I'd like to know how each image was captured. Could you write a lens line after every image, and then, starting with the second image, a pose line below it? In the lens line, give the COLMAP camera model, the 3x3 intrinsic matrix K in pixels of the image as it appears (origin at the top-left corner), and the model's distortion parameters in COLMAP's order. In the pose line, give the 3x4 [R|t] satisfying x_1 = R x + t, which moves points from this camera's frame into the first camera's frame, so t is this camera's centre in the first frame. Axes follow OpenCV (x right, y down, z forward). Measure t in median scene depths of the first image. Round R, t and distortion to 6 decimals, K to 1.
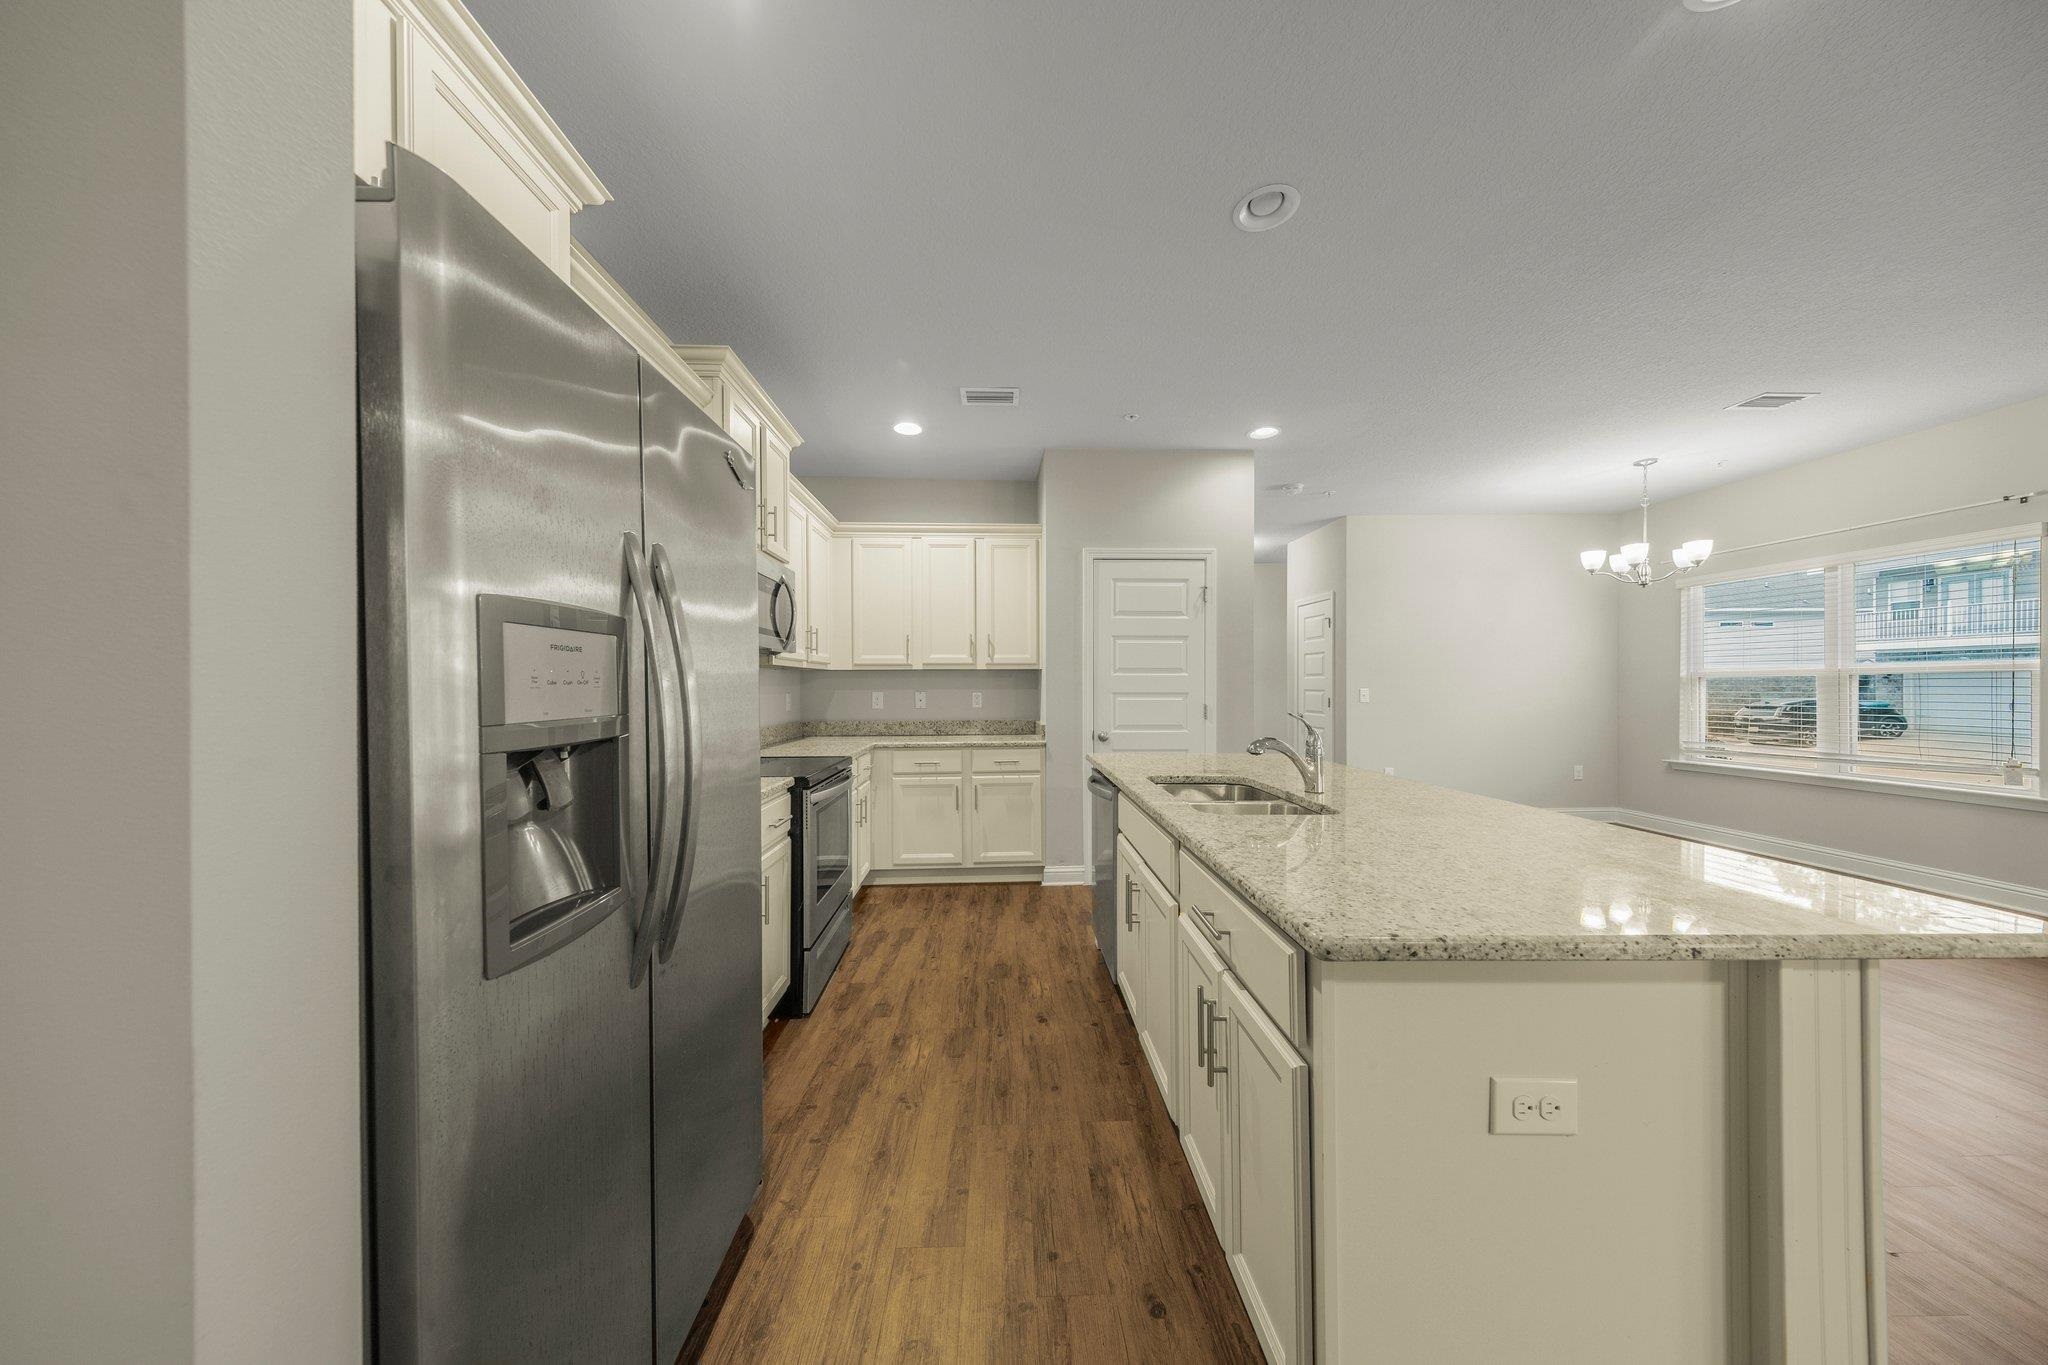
lens RADIAL K [[653.0, 0, 1018.5], [0, 653.0, 687.6], [0, 0, 1]] dist [0.004935, -0.002112]
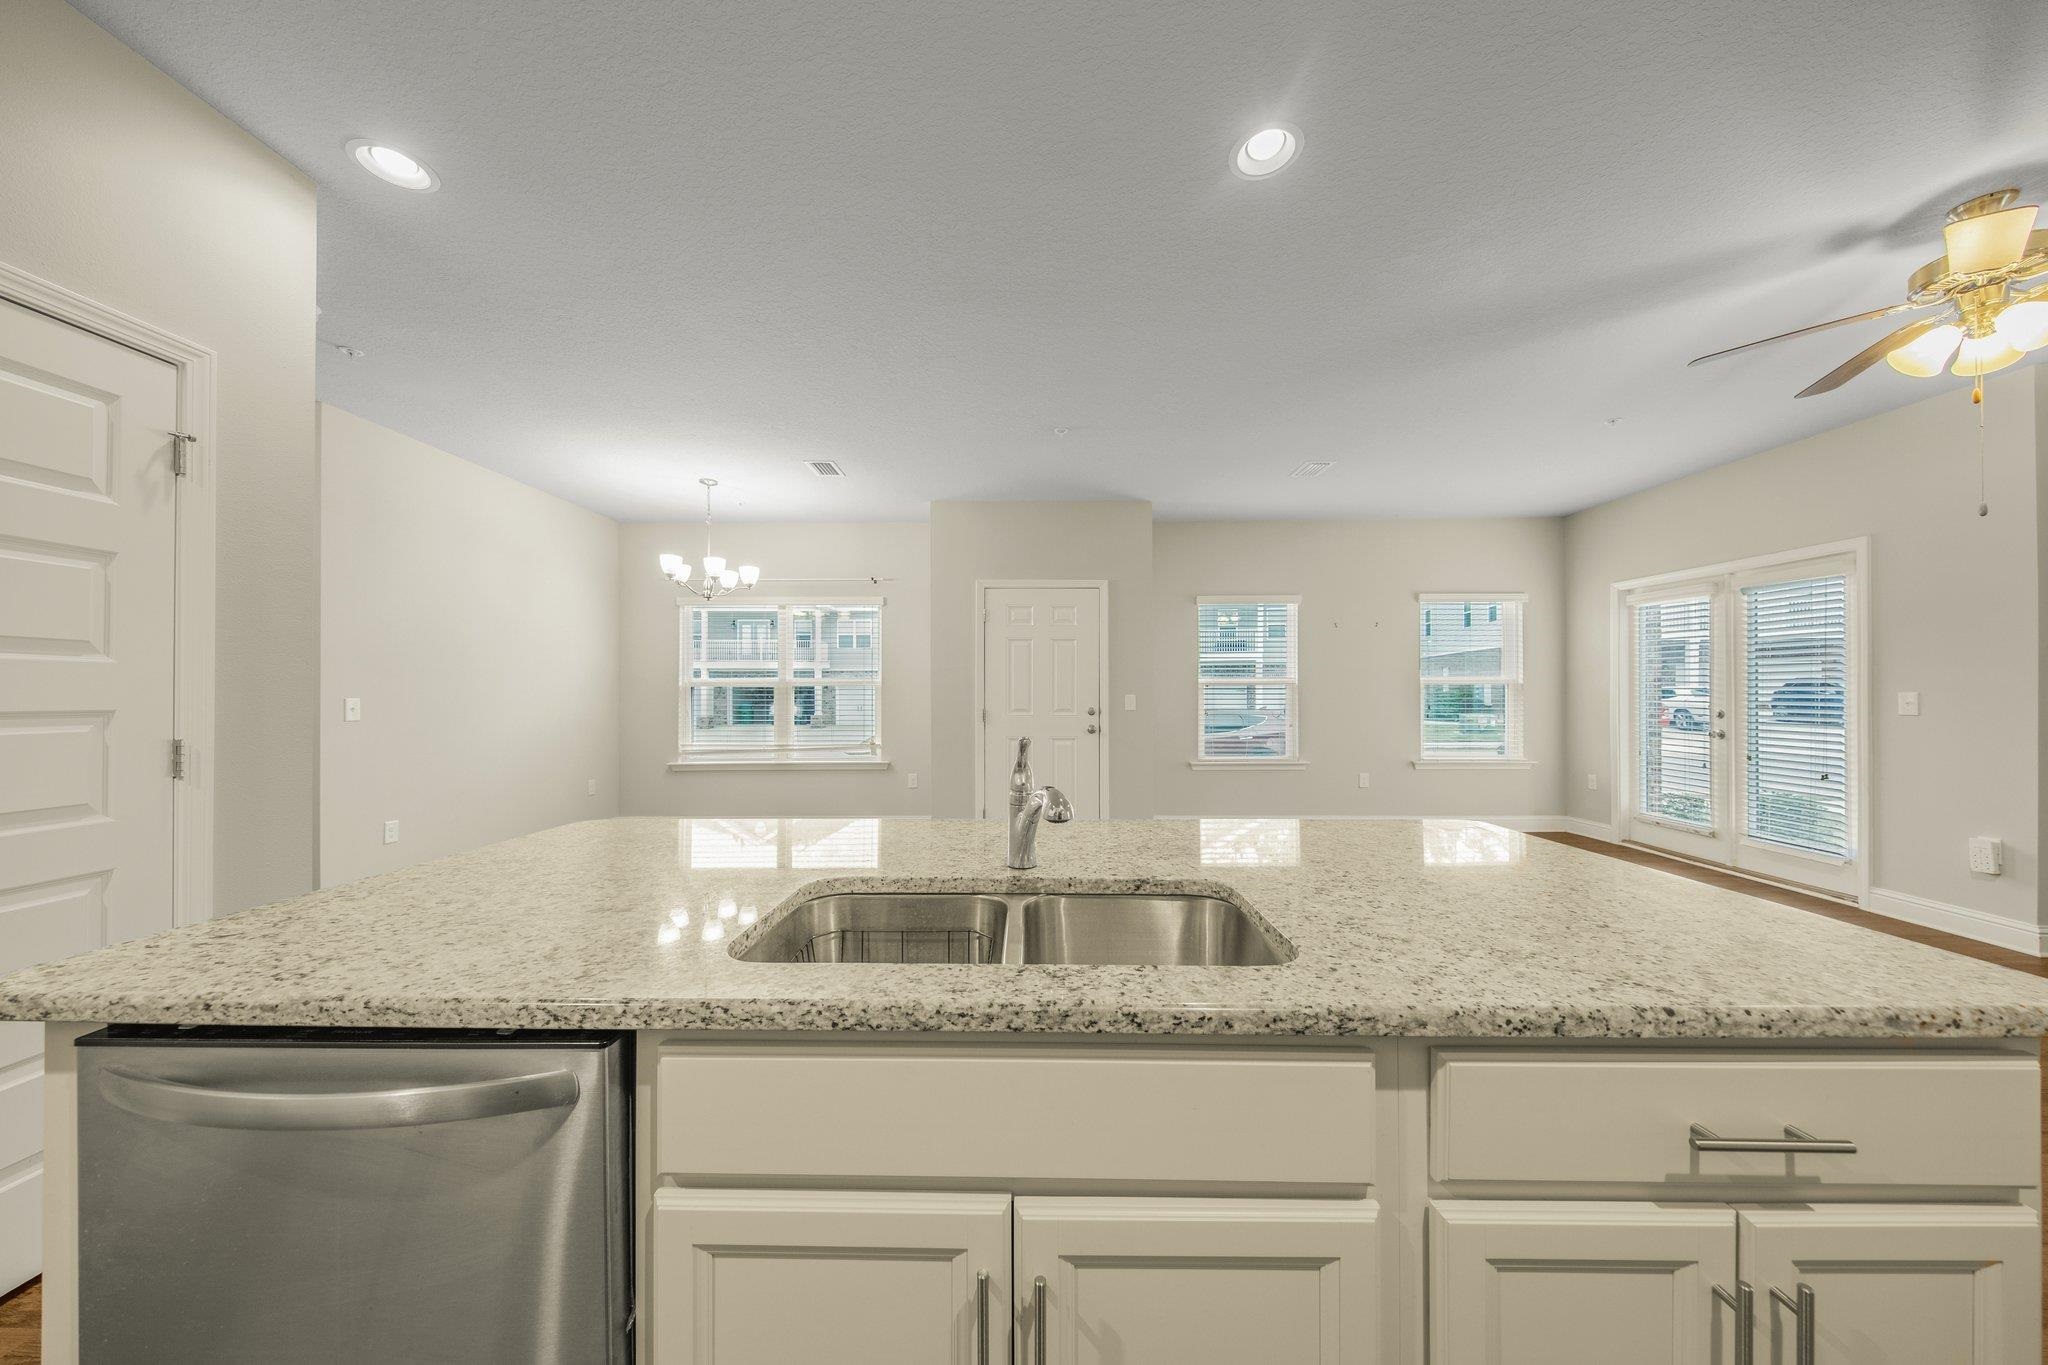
lens RADIAL K [[653.0, 0, 1026.0], [0, 653.0, 688.3], [0, 0, 1]] dist [0.004935, -0.002112]
pose [[0.042029, 0.010830, 0.999058, -0.079221], [0.002090, 0.999938, -0.010927, 0.000680], [-0.999114, 0.002547, 0.042003, 0.479054]]
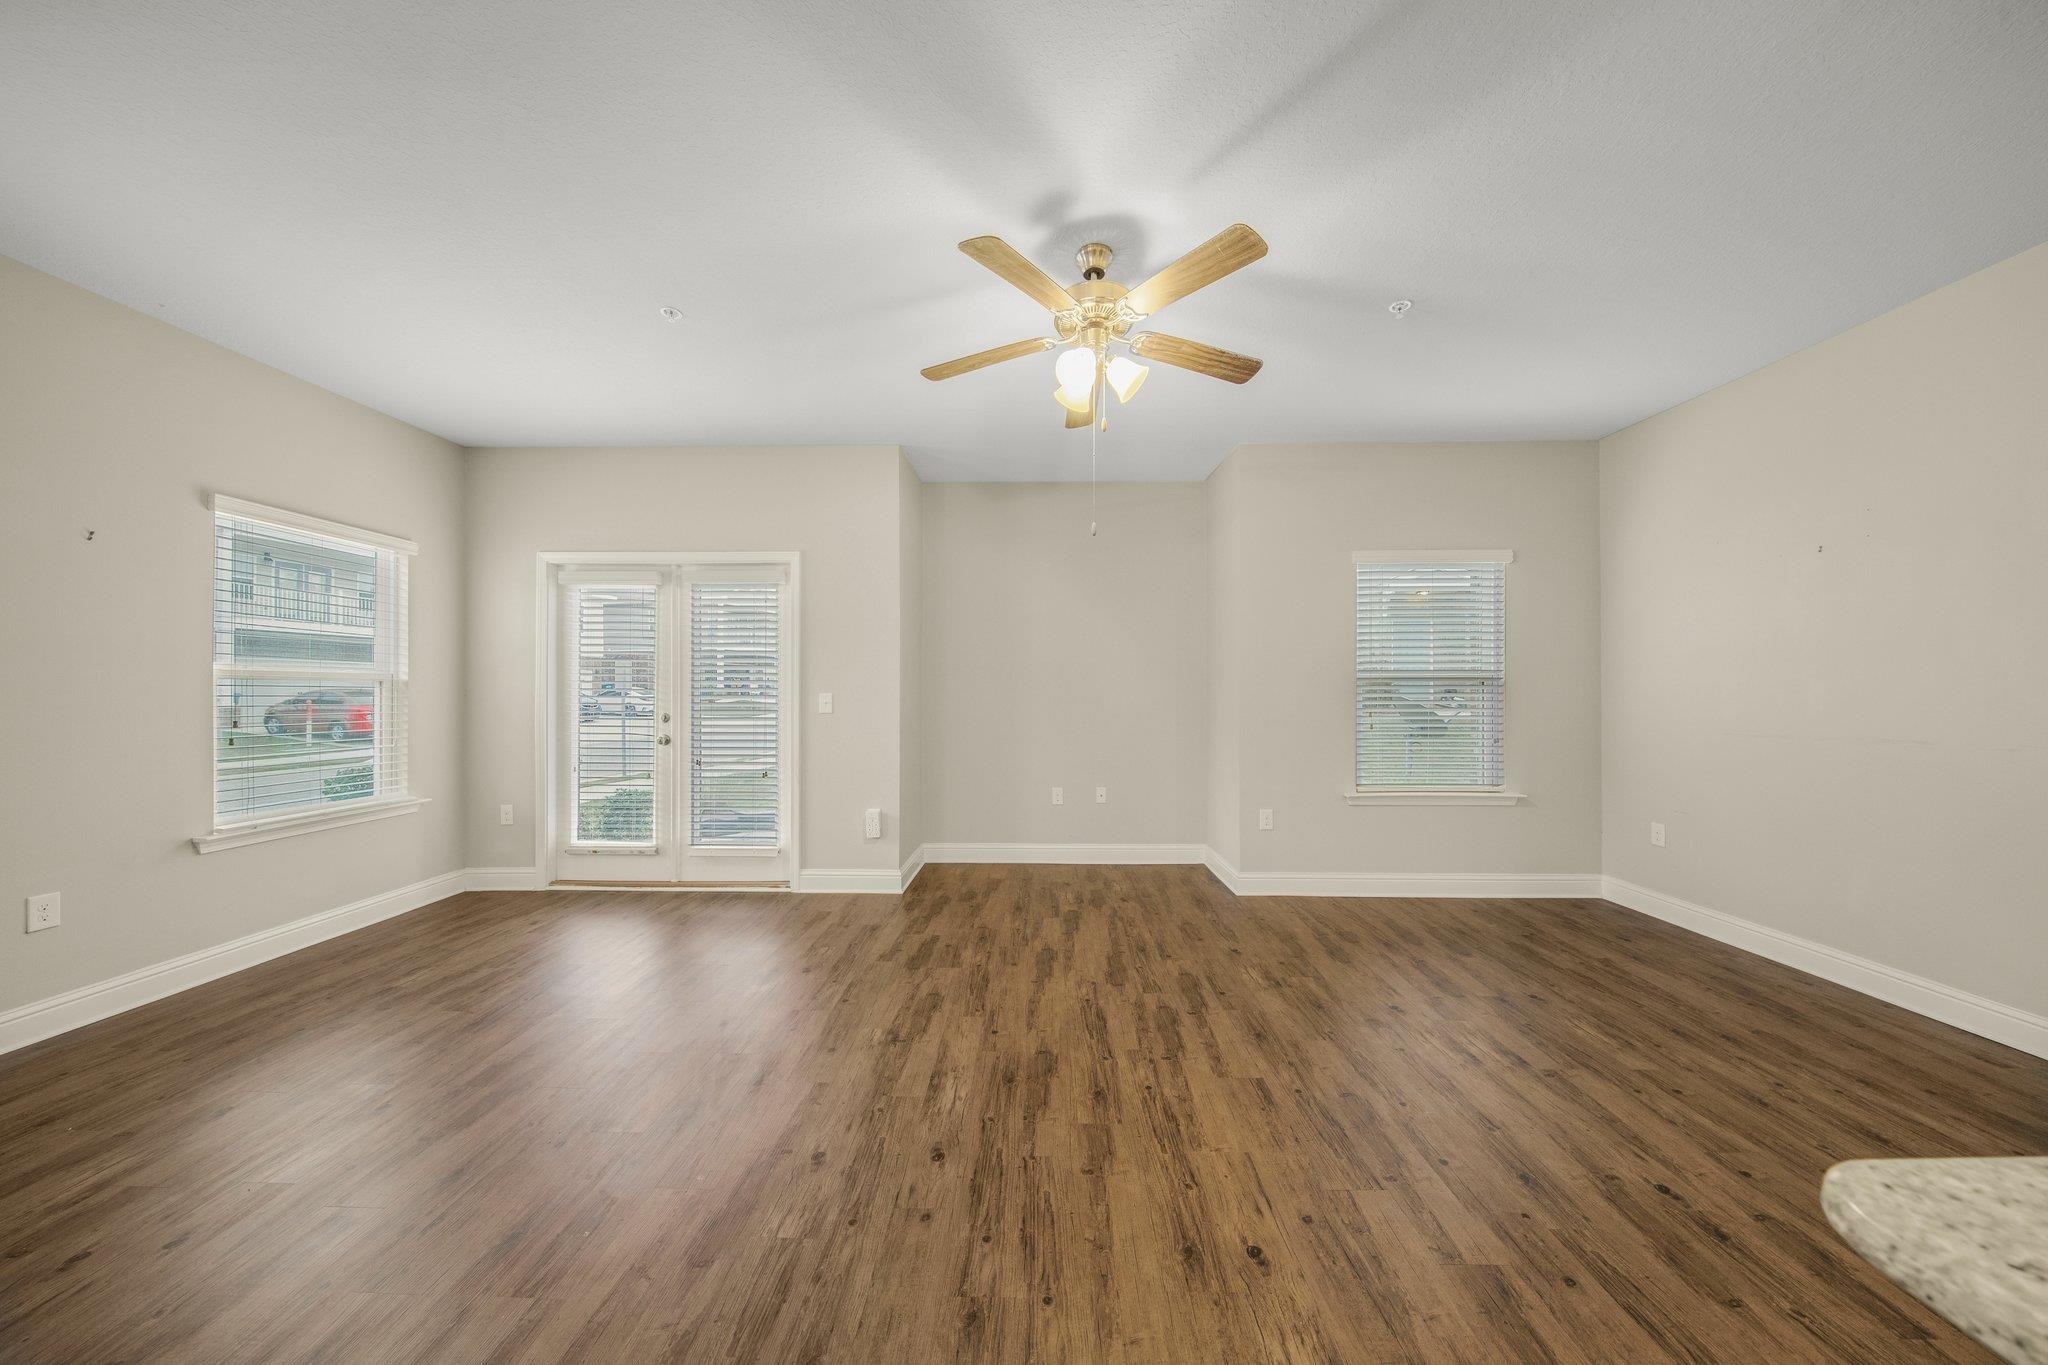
lens RADIAL K [[653.0, 0, 1015.8], [0, 653.0, 691.8], [0, 0, 1]] dist [0.004935, -0.002112]
pose [[-0.998278, 0.005077, 0.058443, 0.471418], [0.005279, 0.999981, 0.003303, -0.005355], [-0.058425, 0.003605, -0.998285, 0.330551]]
